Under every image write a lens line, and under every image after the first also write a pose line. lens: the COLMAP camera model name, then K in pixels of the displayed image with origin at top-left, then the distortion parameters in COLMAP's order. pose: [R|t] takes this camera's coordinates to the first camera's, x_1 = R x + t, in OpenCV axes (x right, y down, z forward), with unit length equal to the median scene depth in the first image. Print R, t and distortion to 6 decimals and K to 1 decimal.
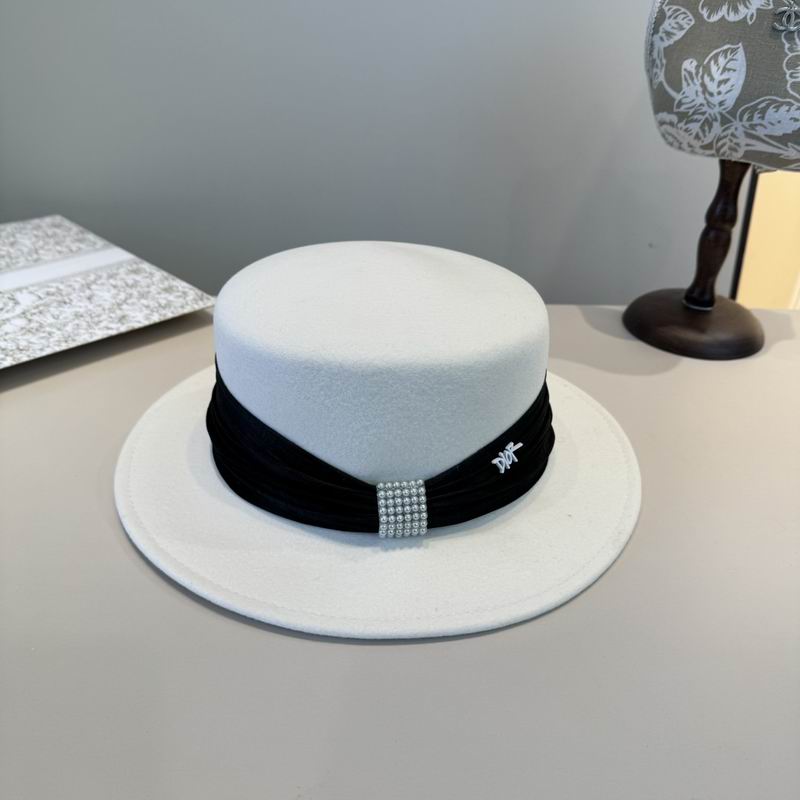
lens RADIAL K [[795.2, 0, 402.7], [0, 795.2, 410.4], [0, 0, 1]] dist [-0.026663, 0.000000]
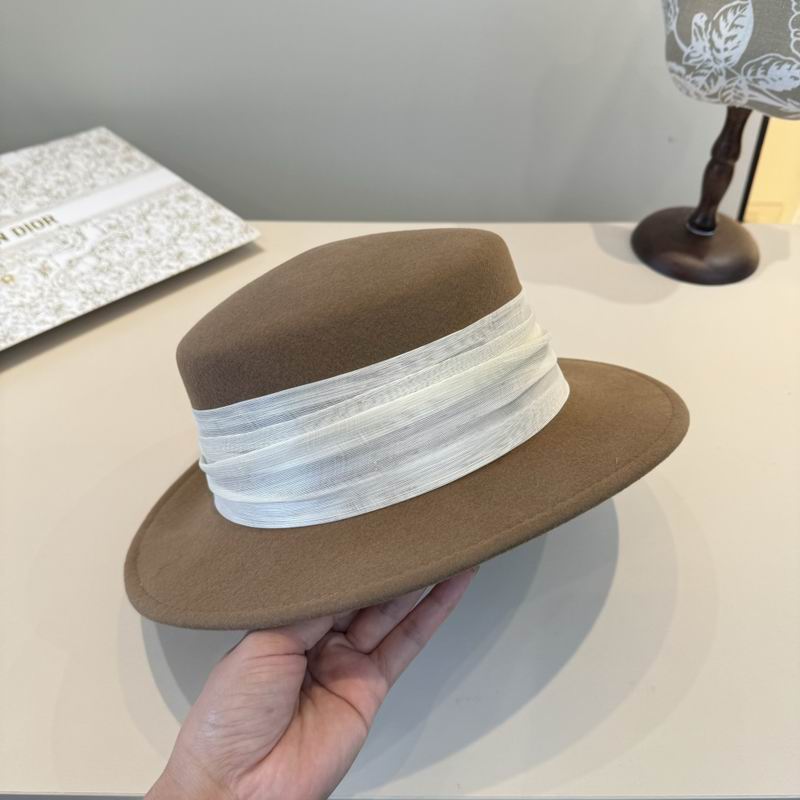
lens RADIAL K [[795.2, 0, 394.0], [0, 795.2, 416.6], [0, 0, 1]] dist [-0.026663, 0.000000]
pose [[0.998961, -0.001251, -0.045562, 0.003909], [0.012048, 0.971313, 0.237499, -0.169909], [0.043958, -0.237801, 0.970319, -0.152584]]
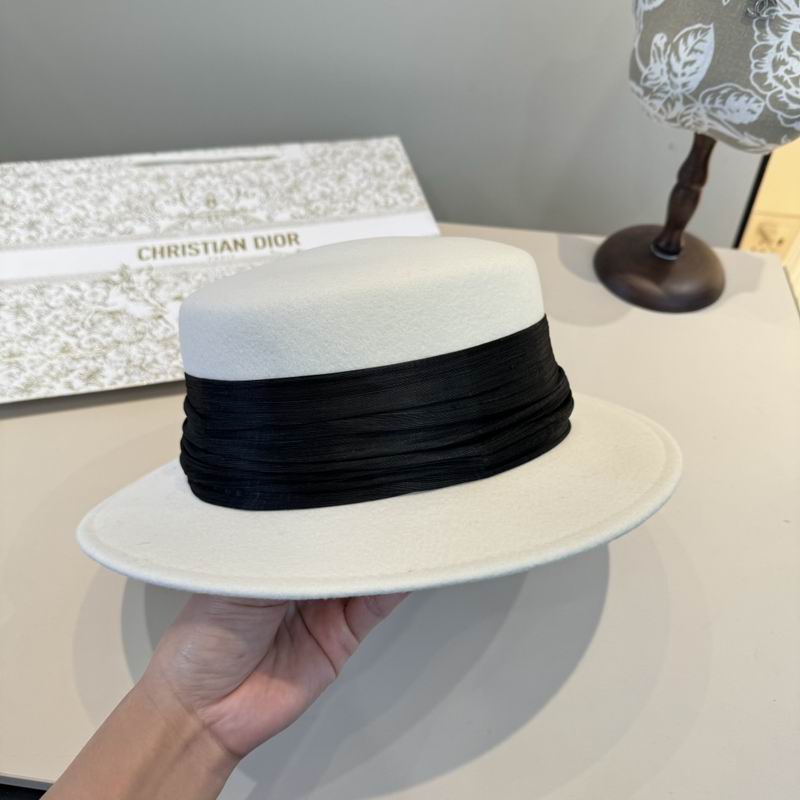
lens RADIAL K [[795.2, 0, 392.7], [0, 795.2, 405.3], [0, 0, 1]] dist [-0.026663, 0.000000]
pose [[0.987938, 0.109434, -0.109561, 0.181467], [-0.074994, 0.957130, 0.279780, -0.238531], [0.135482, -0.268189, 0.953792, -0.113417]]
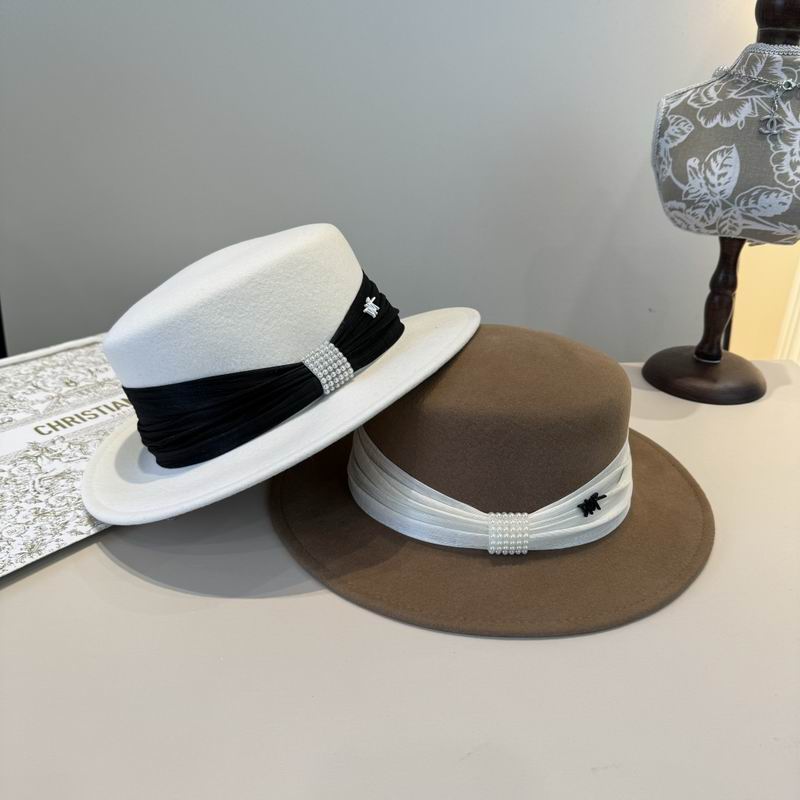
lens RADIAL K [[795.2, 0, 395.4], [0, 795.2, 412.8], [0, 0, 1]] dist [-0.026663, 0.000000]
pose [[0.998749, -0.041470, 0.027928, -0.139176], [0.043776, 0.995180, -0.087755, 0.032069], [-0.024154, 0.088868, 0.995751, -0.162465]]
